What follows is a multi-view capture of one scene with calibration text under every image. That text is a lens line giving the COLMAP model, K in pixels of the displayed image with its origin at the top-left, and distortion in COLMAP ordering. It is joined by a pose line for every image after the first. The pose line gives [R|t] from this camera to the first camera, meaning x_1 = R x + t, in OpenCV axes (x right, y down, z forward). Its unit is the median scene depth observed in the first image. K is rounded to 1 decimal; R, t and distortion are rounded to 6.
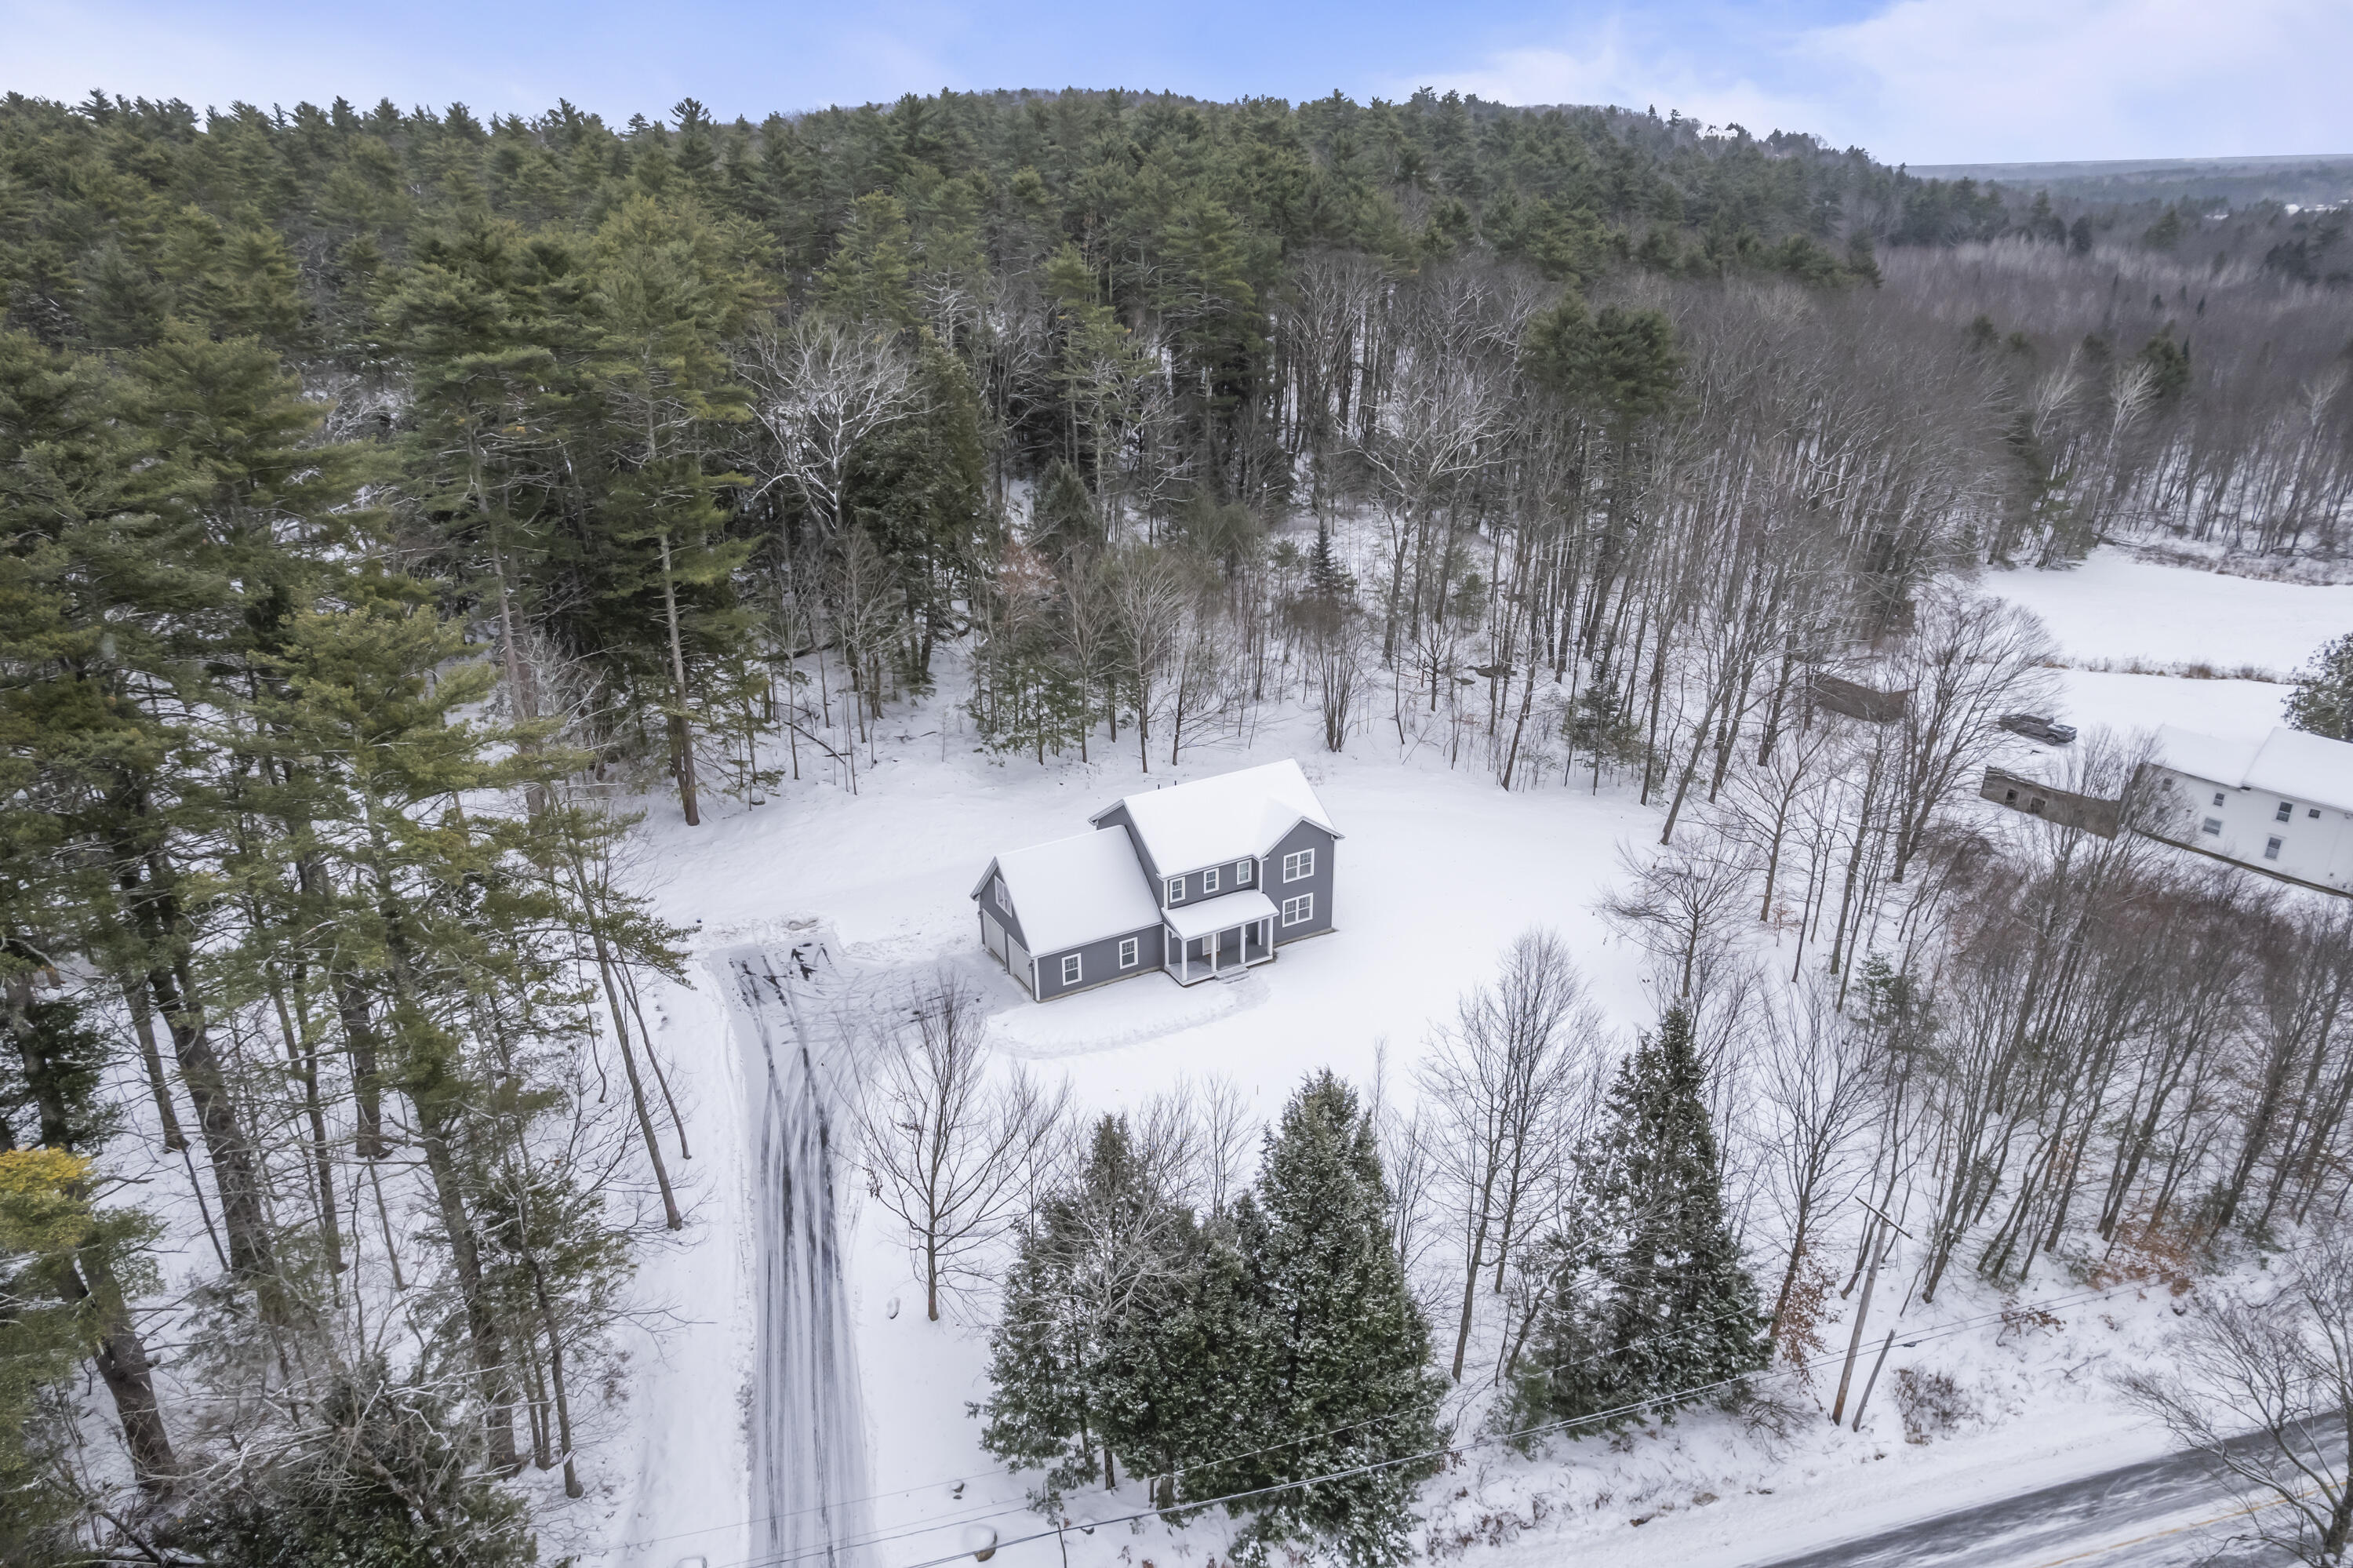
lens RADIAL K [[1523.1, 0, 1185.9], [0, 1523.1, 784.9], [0, 0, 1]] dist [-0.036820, 0.018875]
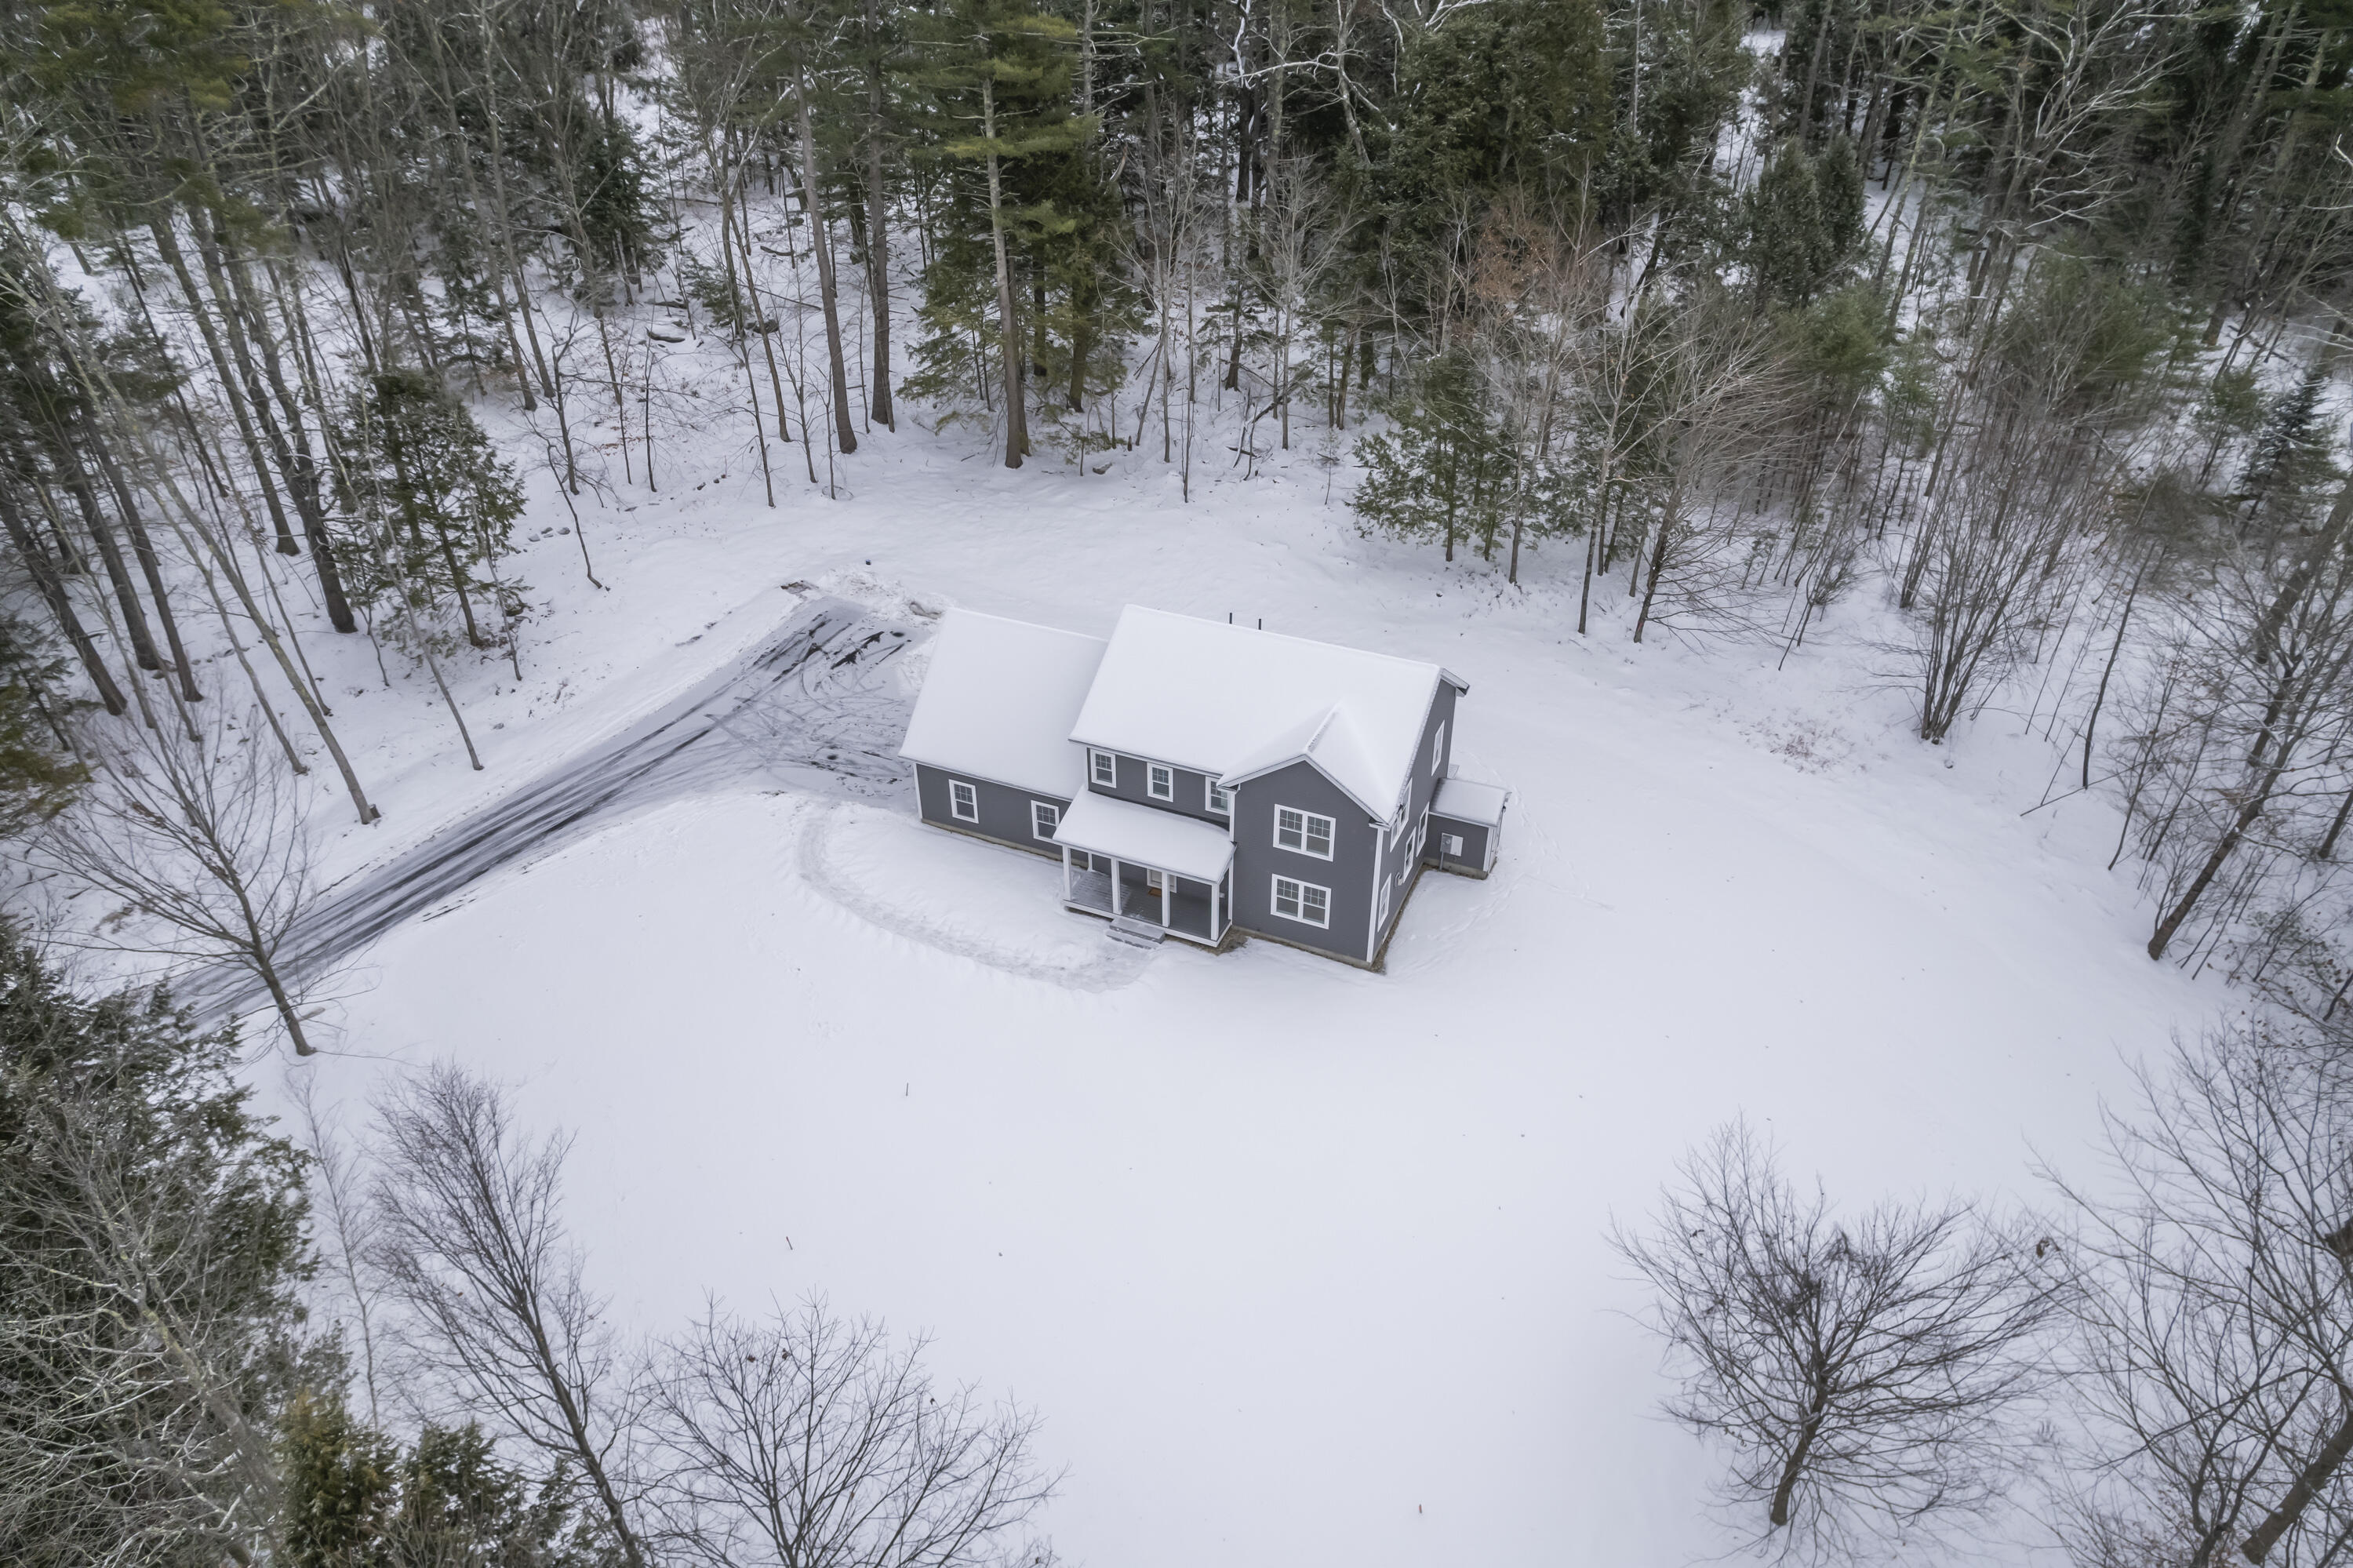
lens RADIAL K [[1523.1, 0, 1172.3], [0, 1523.1, 793.7], [0, 0, 1]] dist [-0.036820, 0.018875]
pose [[0.590399, 0.455092, -0.666573, 0.394718], [-0.316569, 0.890268, 0.327424, -0.124165], [0.742437, 0.017705, 0.669682, 0.542664]]
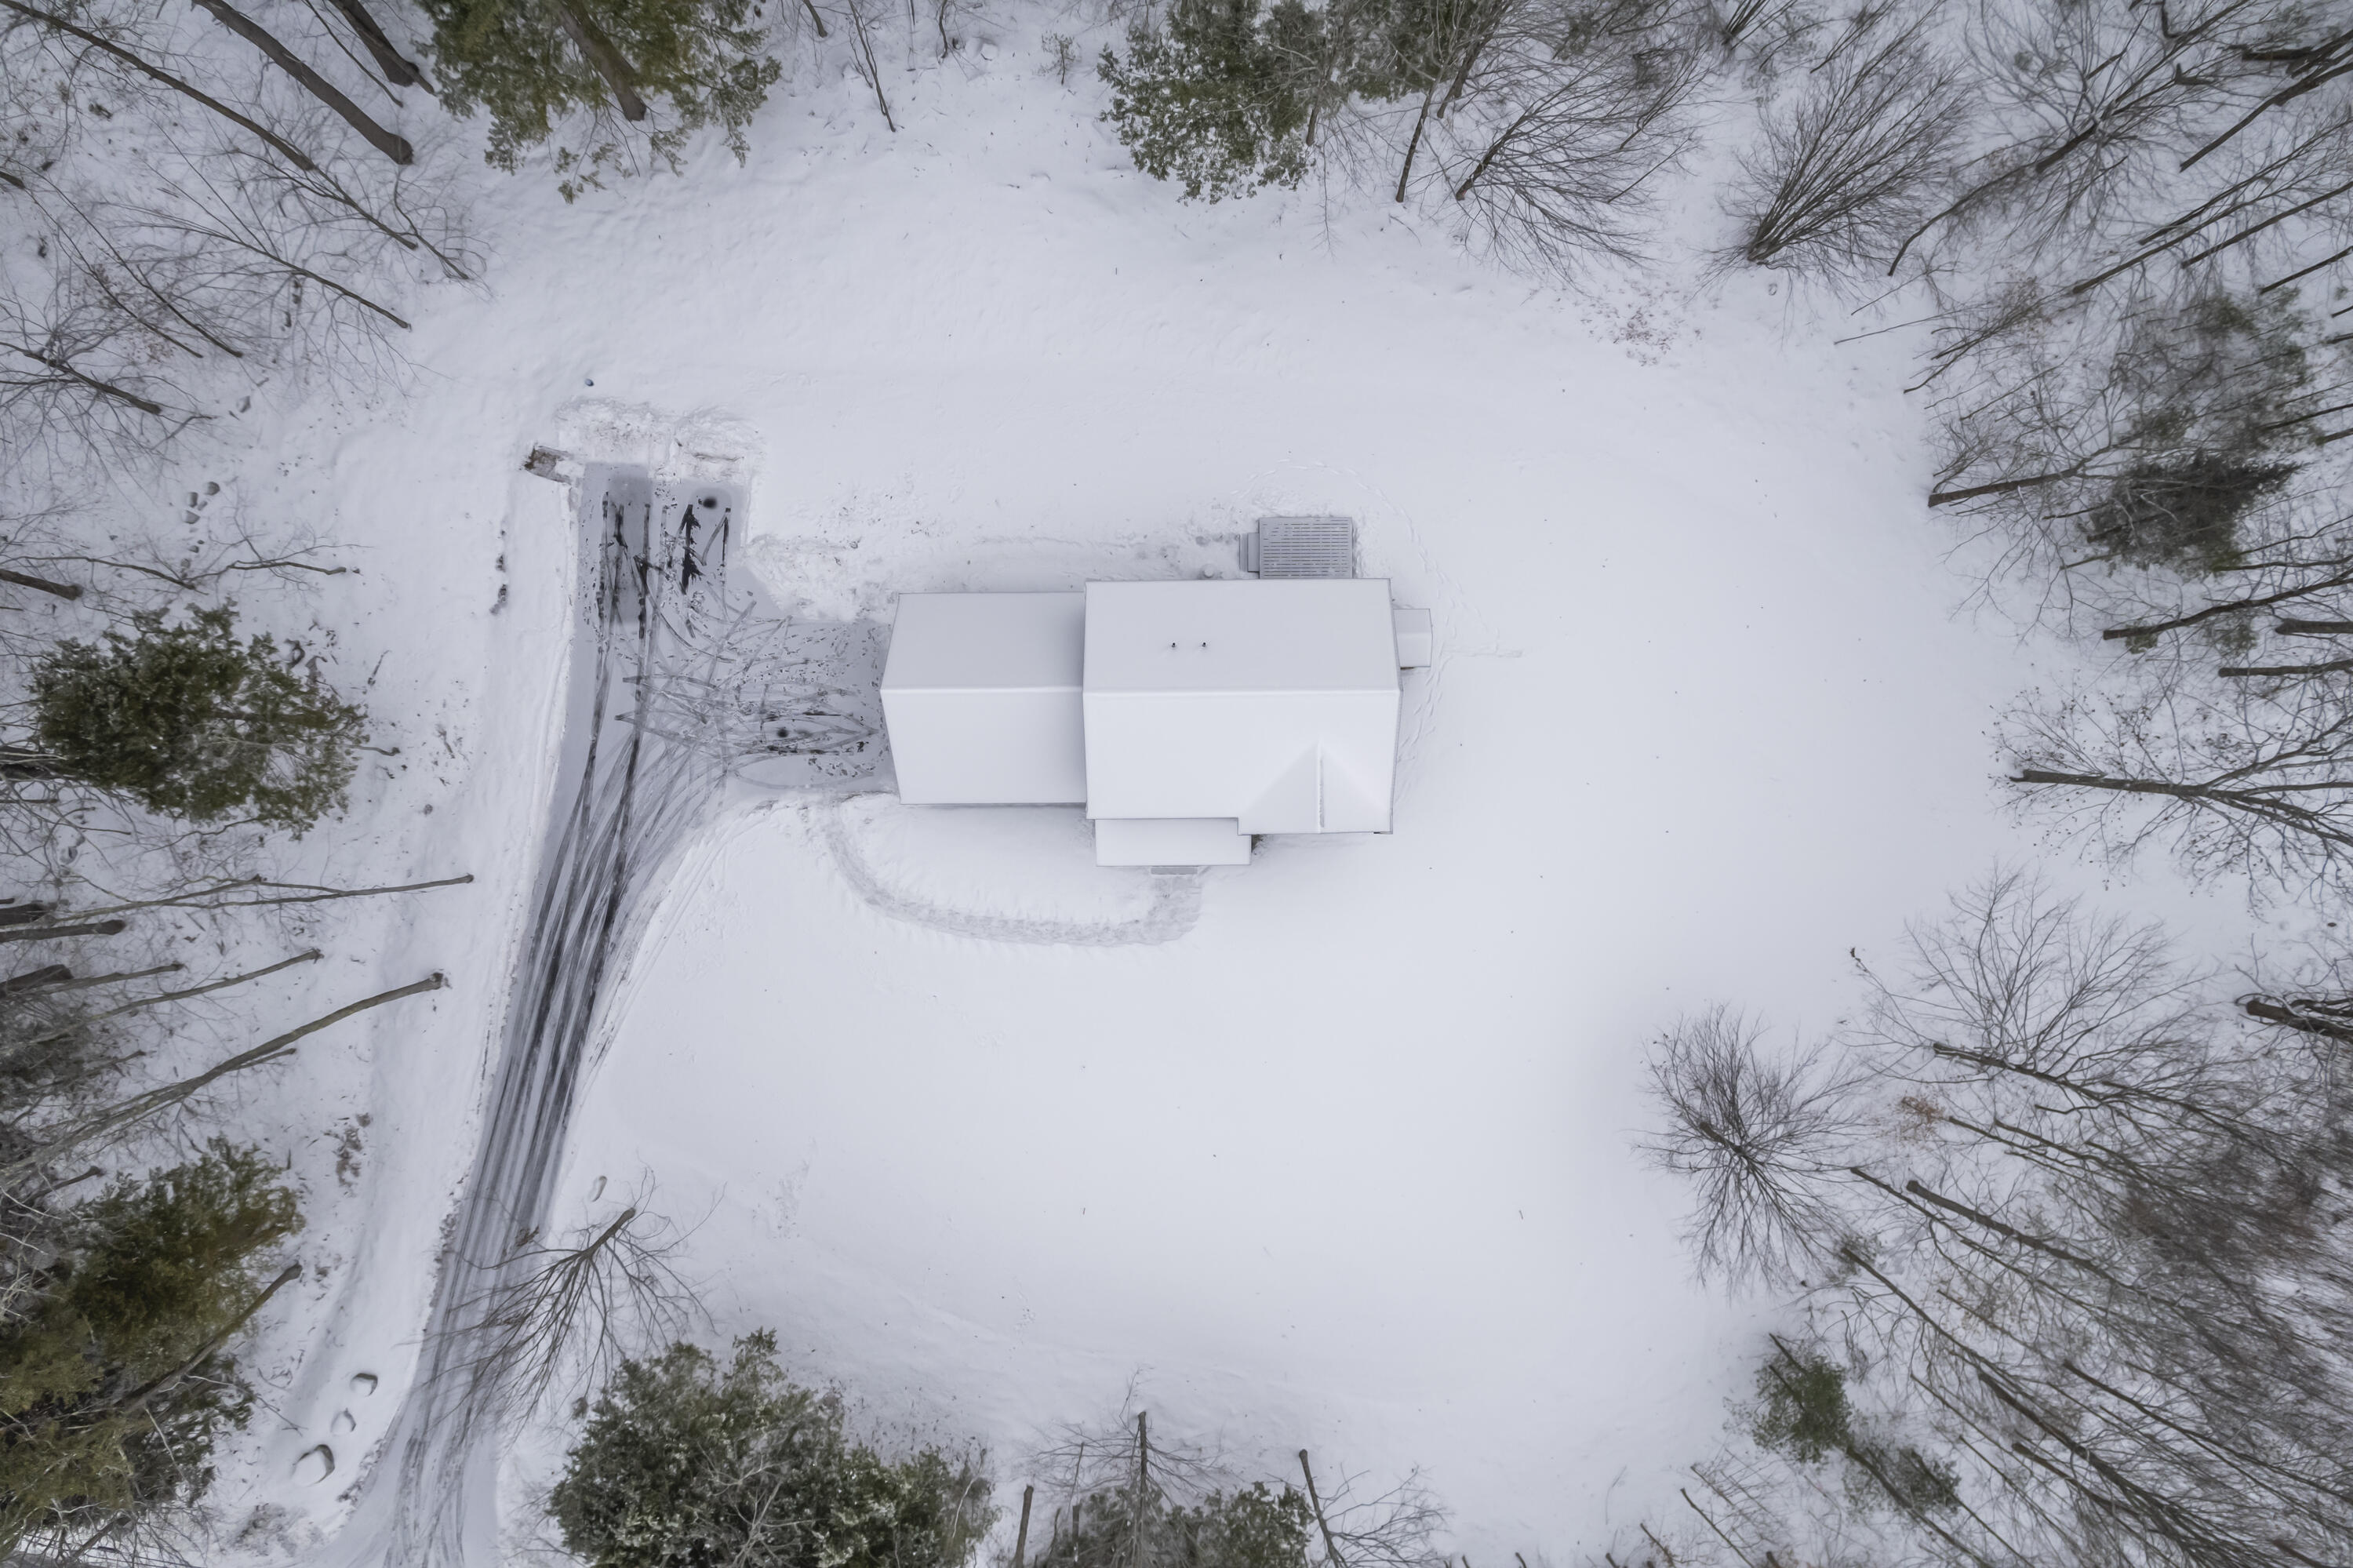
lens RADIAL K [[1523.1, 0, 1182.7], [0, 1523.1, 784.8], [0, 0, 1]] dist [-0.036820, 0.018875]
pose [[0.872725, 0.488213, 0.000322, 0.014652], [-0.197256, 0.352010, 0.914975, -0.532363], [0.446589, -0.798584, 0.403511, 0.667677]]
